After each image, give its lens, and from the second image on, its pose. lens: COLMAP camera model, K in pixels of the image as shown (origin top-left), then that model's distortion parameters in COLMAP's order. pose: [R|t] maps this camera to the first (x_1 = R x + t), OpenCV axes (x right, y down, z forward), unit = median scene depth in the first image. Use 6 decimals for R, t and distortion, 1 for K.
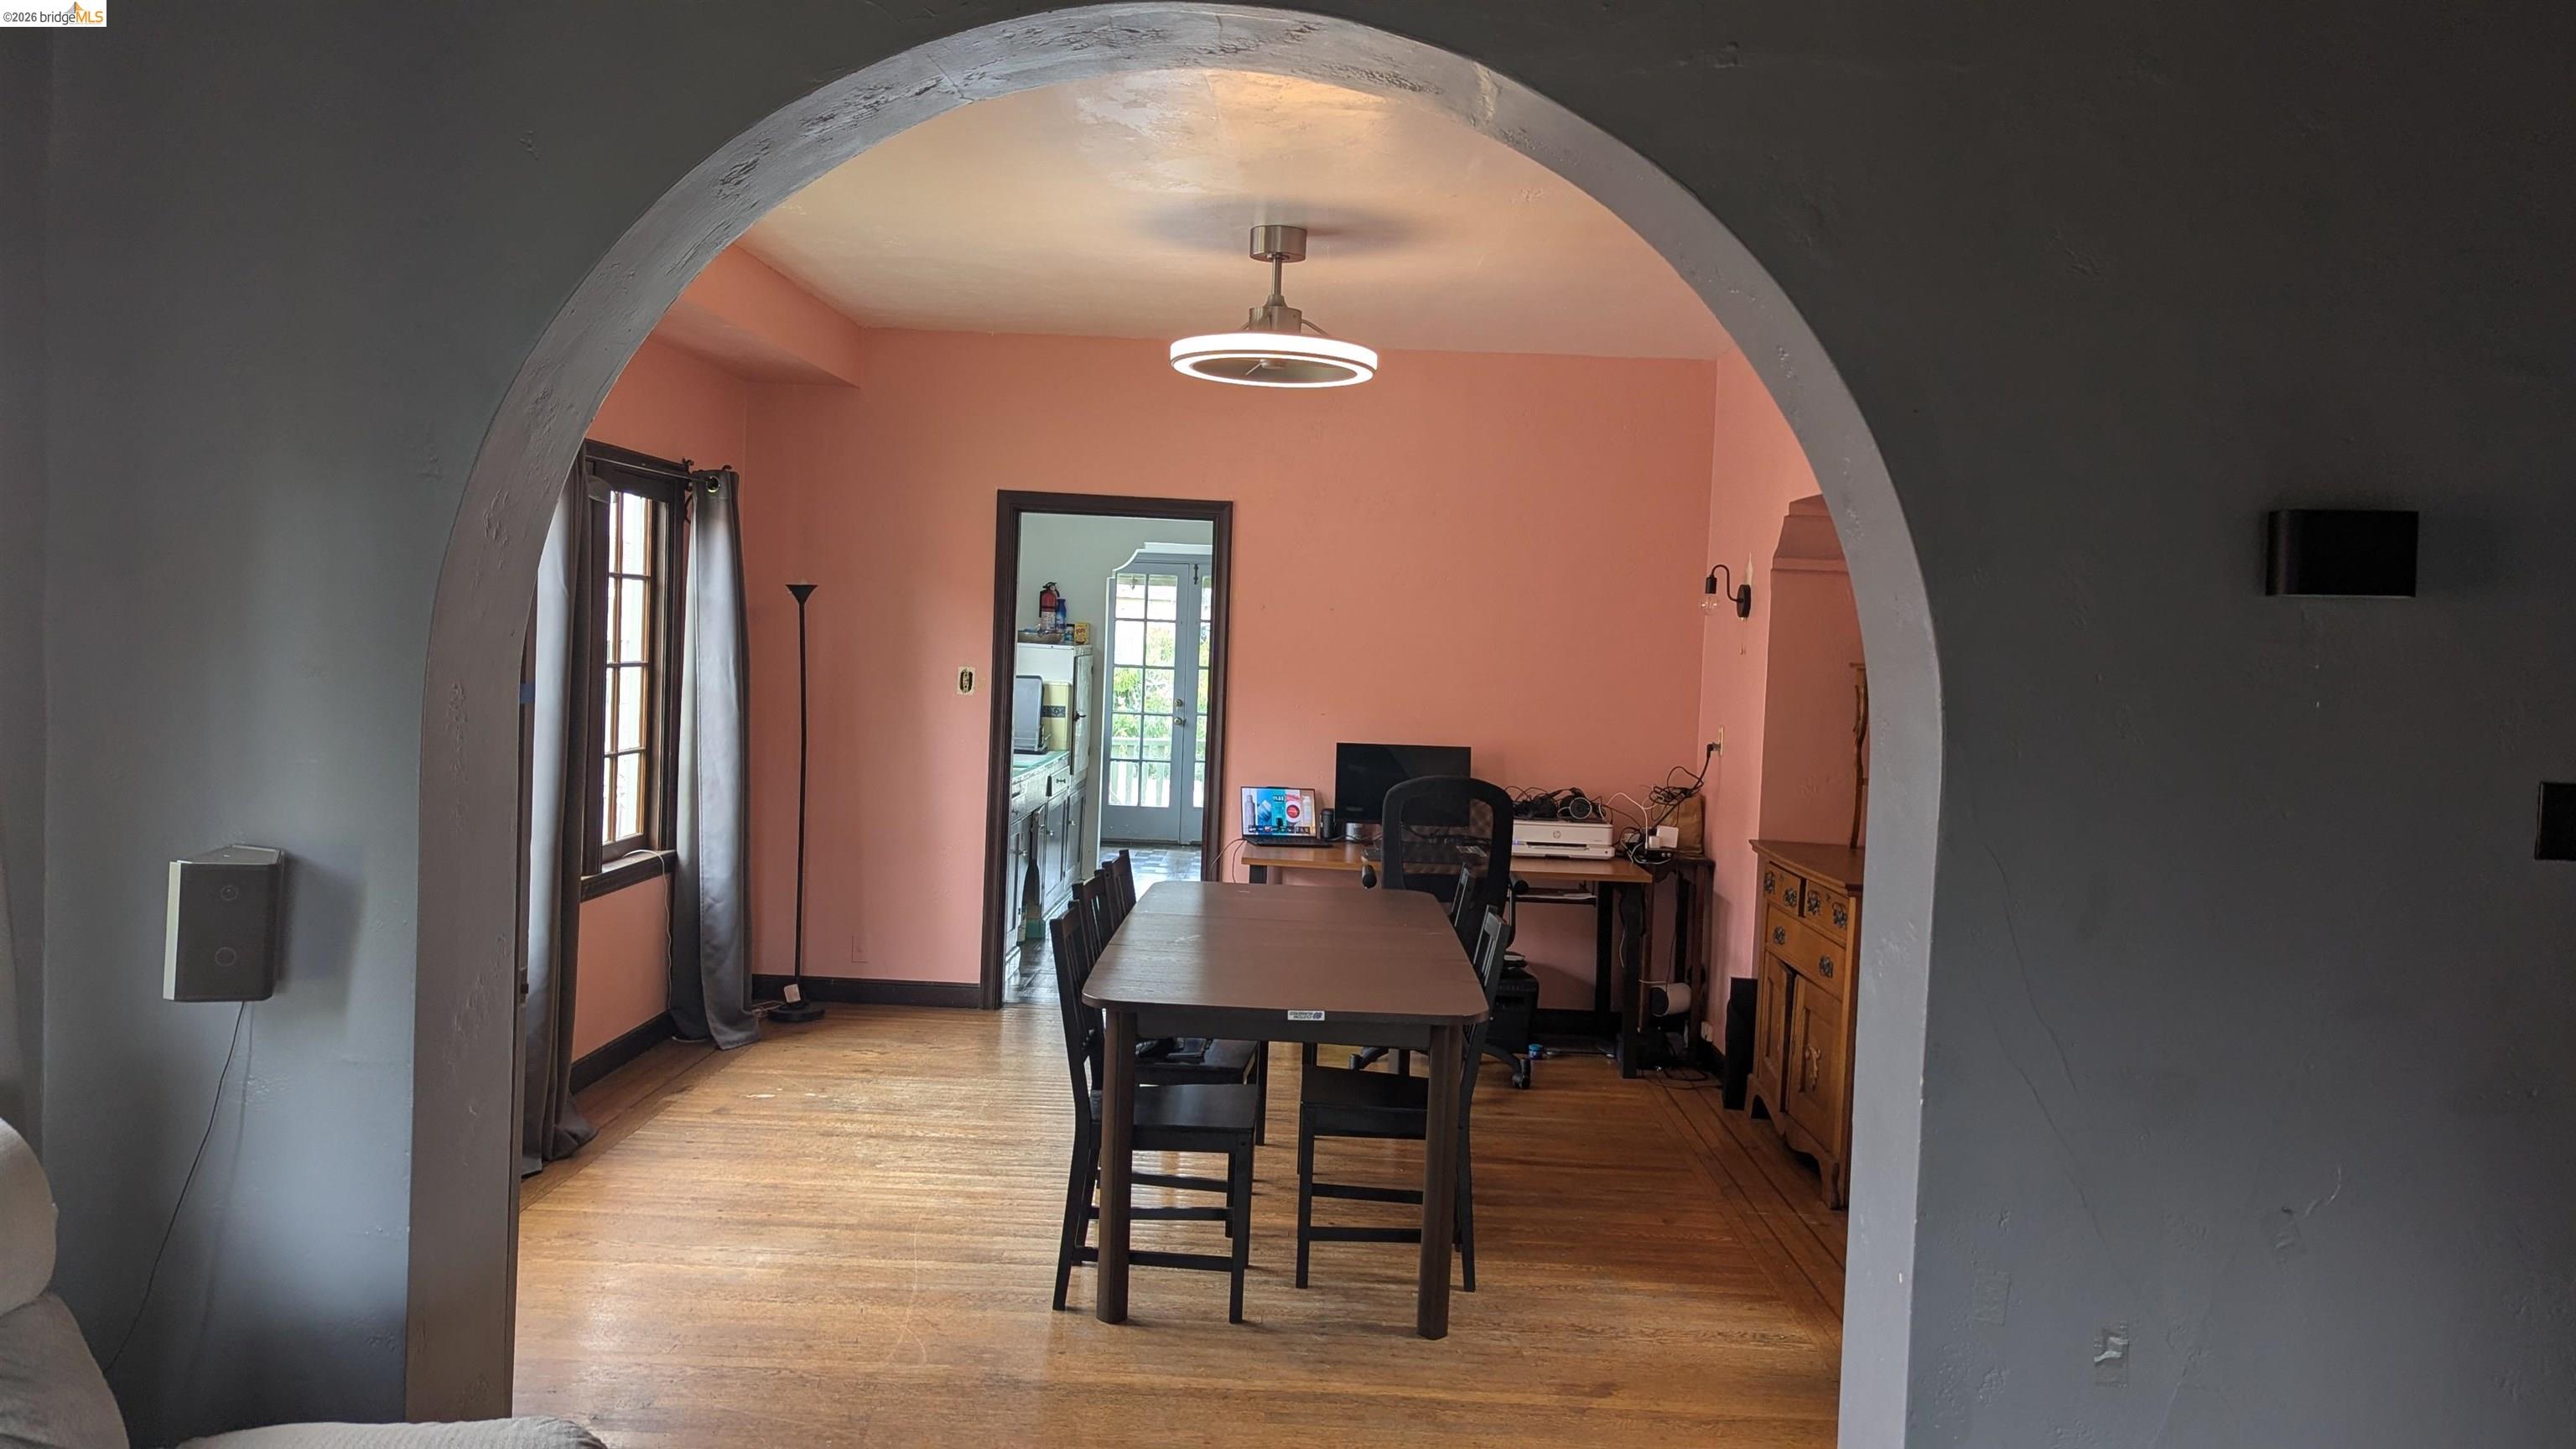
lens RADIAL K [[1770.8, 0, 1297.0], [0, 1770.8, 734.5], [0, 0, 1]] dist [0.071981, -0.057666]
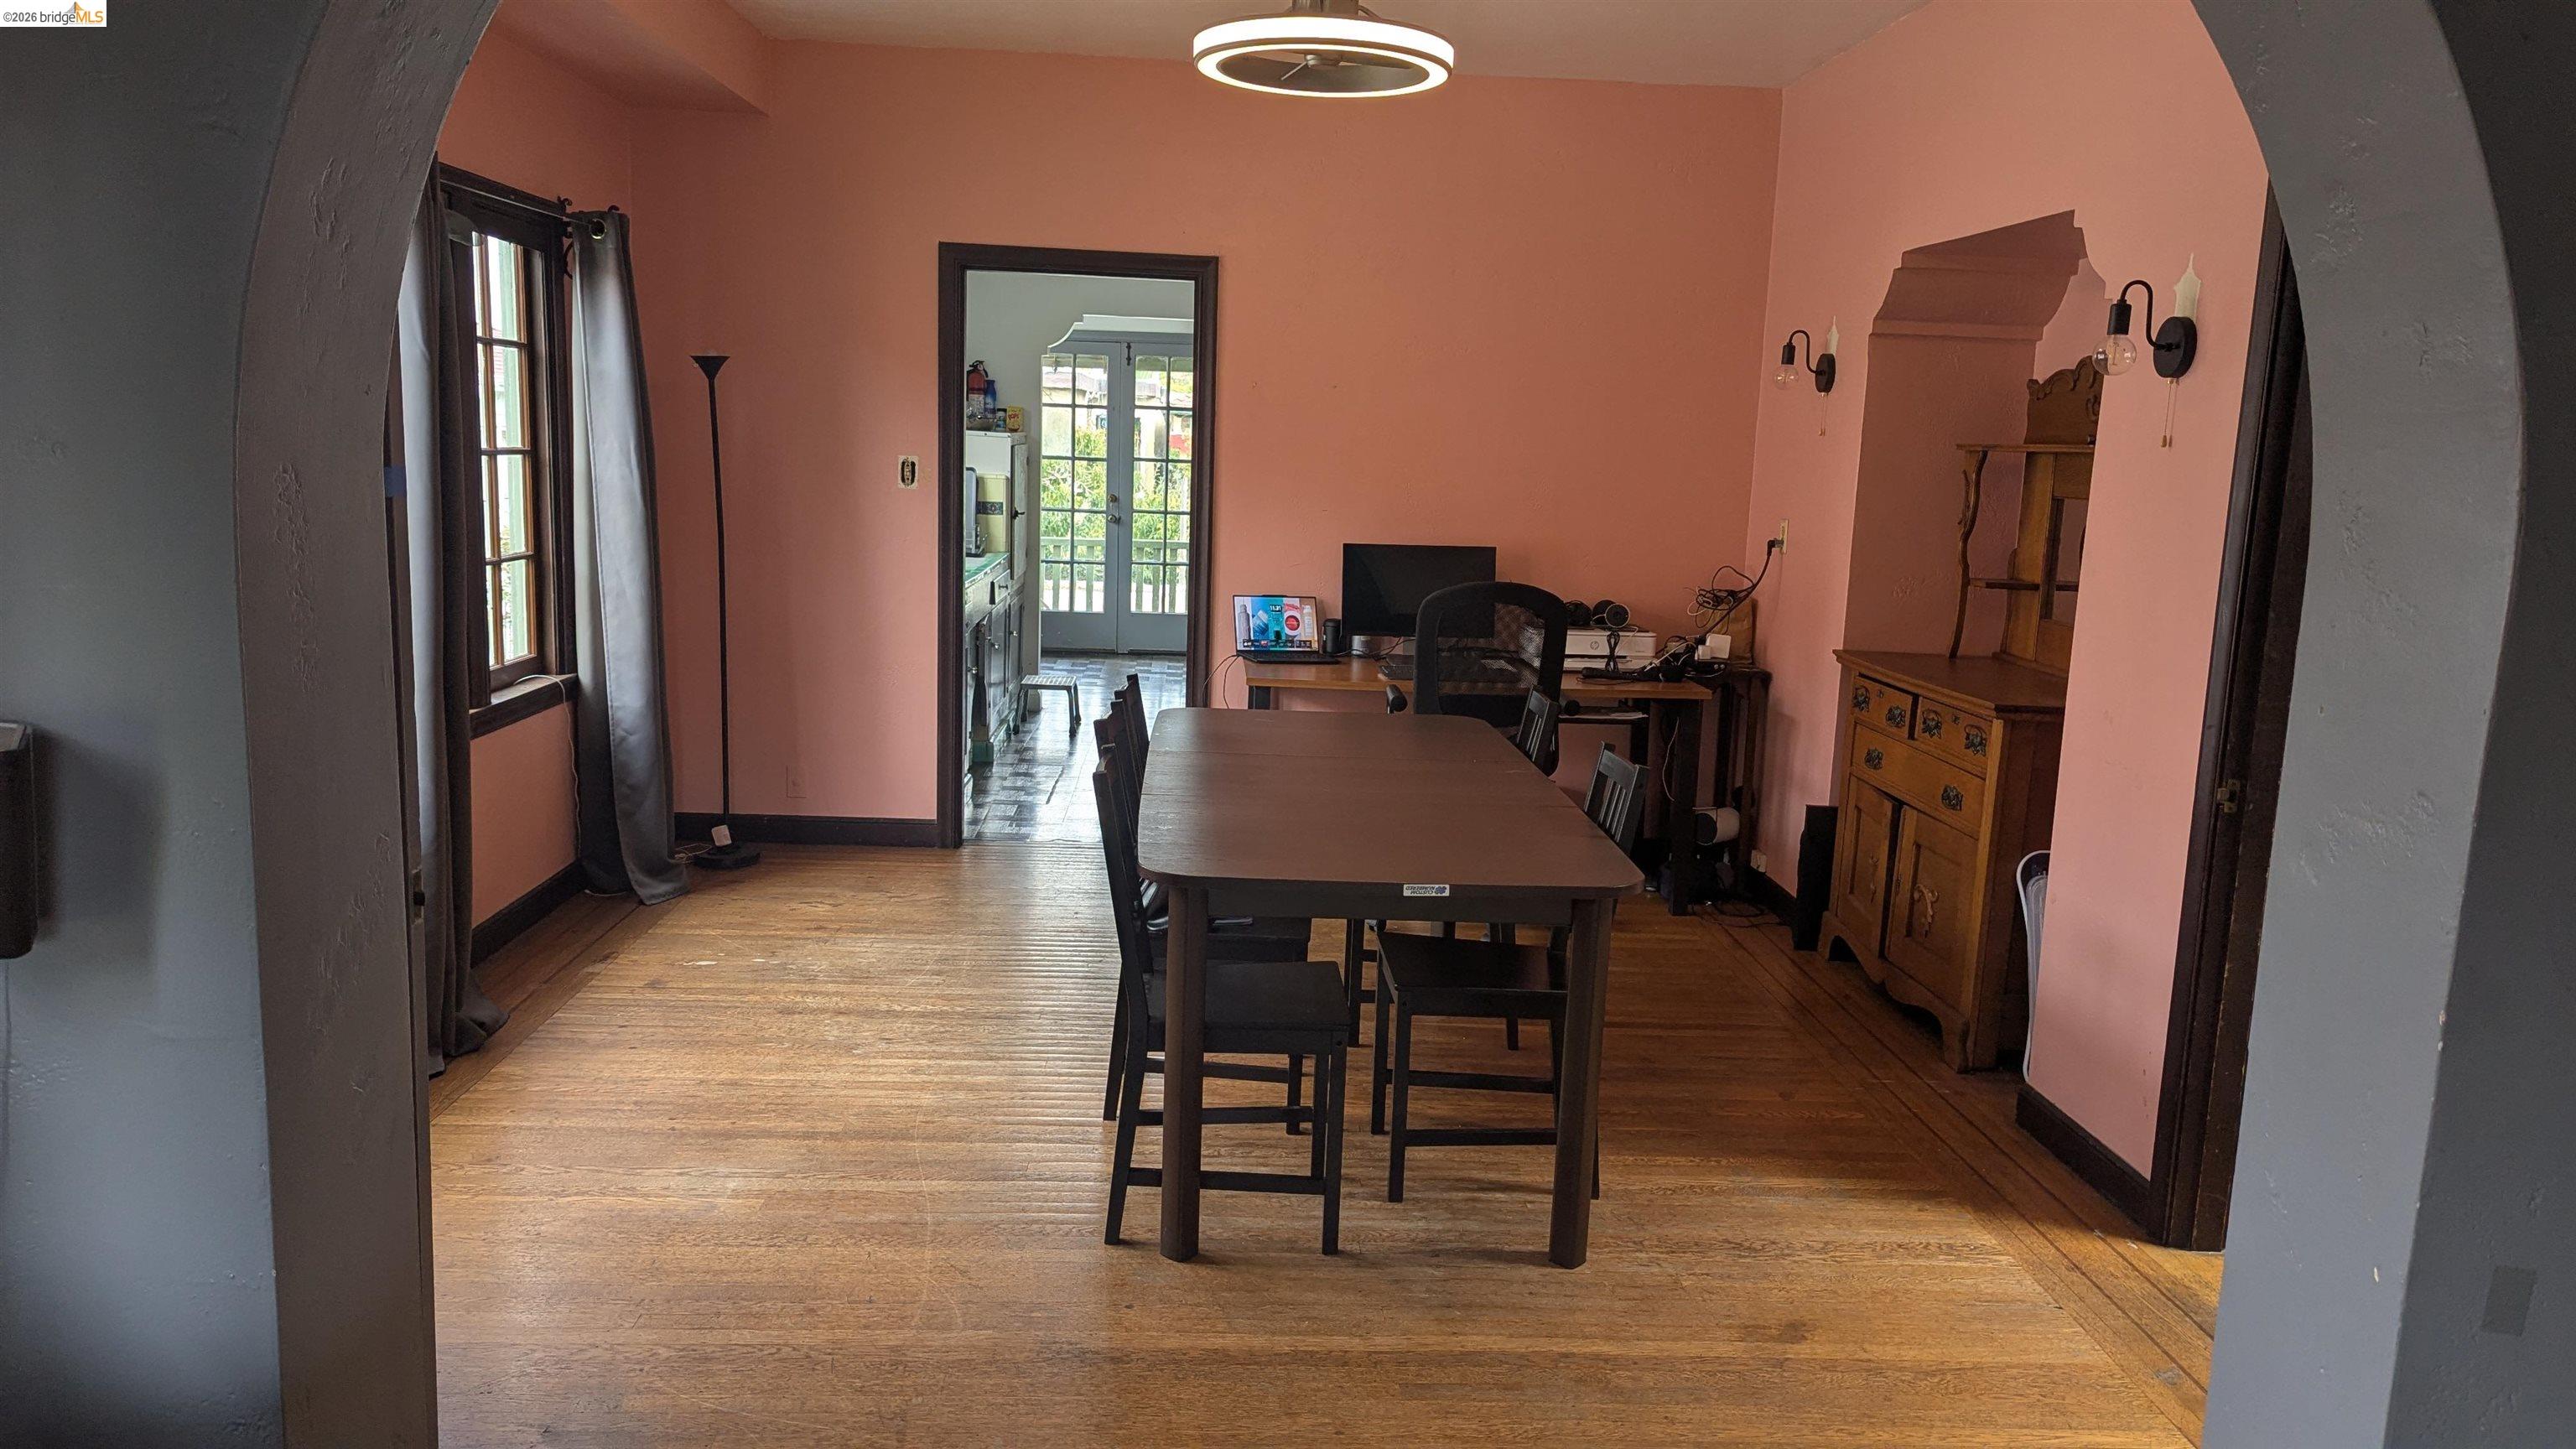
lens RADIAL K [[1770.8, 0, 1297.0], [0, 1770.8, 734.5], [0, 0, 1]] dist [0.071981, -0.057666]
pose [[0.997900, -0.013837, 0.063274, -0.067520], [0.006523, 0.993416, 0.114374, -0.001593], [-0.064440, -0.113721, 0.991421, 0.147100]]
